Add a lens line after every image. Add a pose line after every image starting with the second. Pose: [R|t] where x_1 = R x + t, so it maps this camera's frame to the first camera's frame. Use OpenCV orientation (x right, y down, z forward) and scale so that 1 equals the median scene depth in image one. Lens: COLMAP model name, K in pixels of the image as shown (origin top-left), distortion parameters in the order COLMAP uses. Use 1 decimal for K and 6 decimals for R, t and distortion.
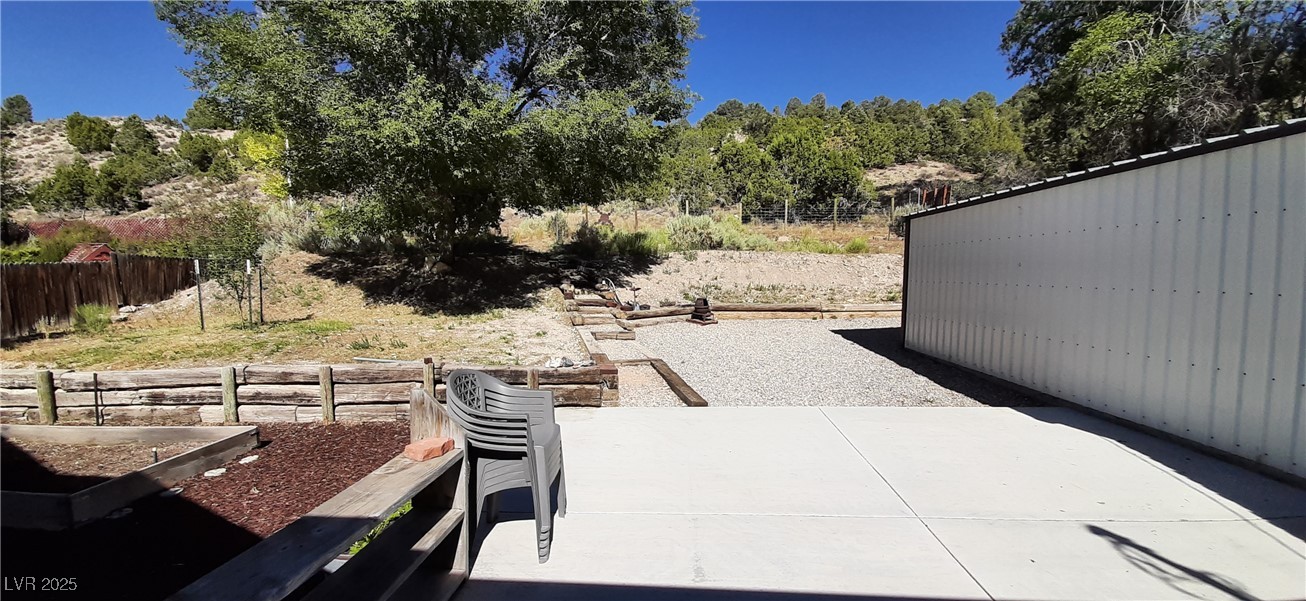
lens RADIAL K [[505.9, 0, 642.6], [0, 505.9, 312.9], [0, 0, 1]] dist [0.017982, -0.016300]
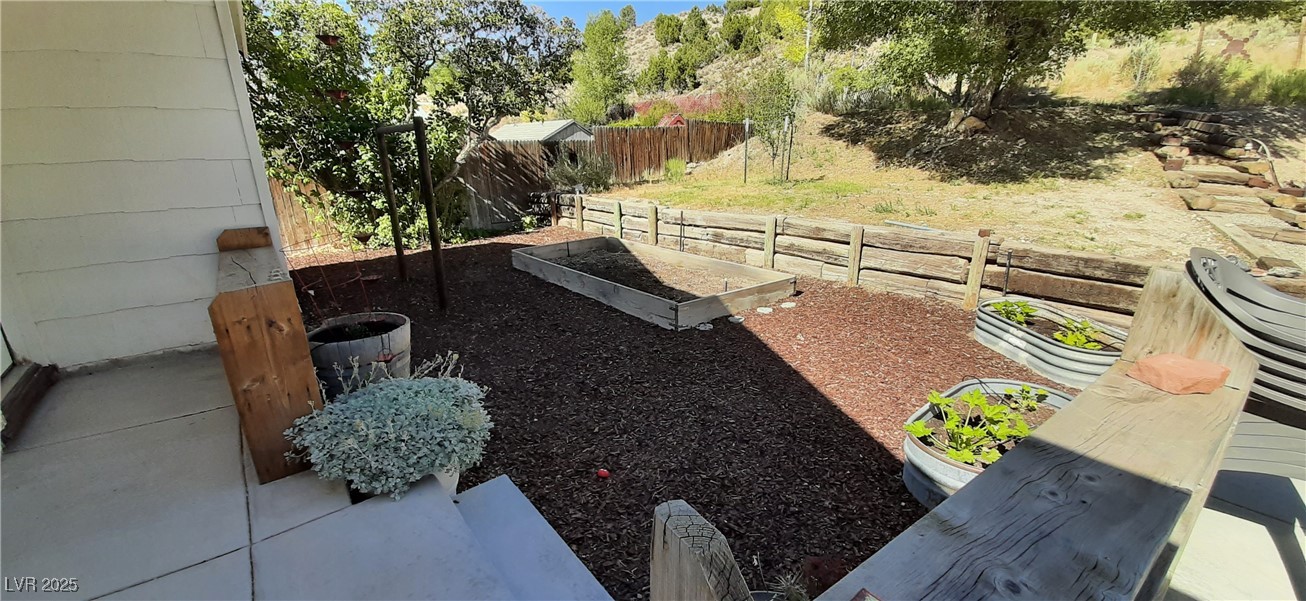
lens RADIAL K [[522.1, 0, 653.0], [0, 522.1, 300.5], [0, 0, 1]] dist [0.017429, -0.018952]
pose [[0.663279, 0.216269, -0.716442, -0.100819], [-0.057322, 0.969203, 0.239501, 0.019054], [0.746174, -0.117788, 0.655248, 0.042542]]
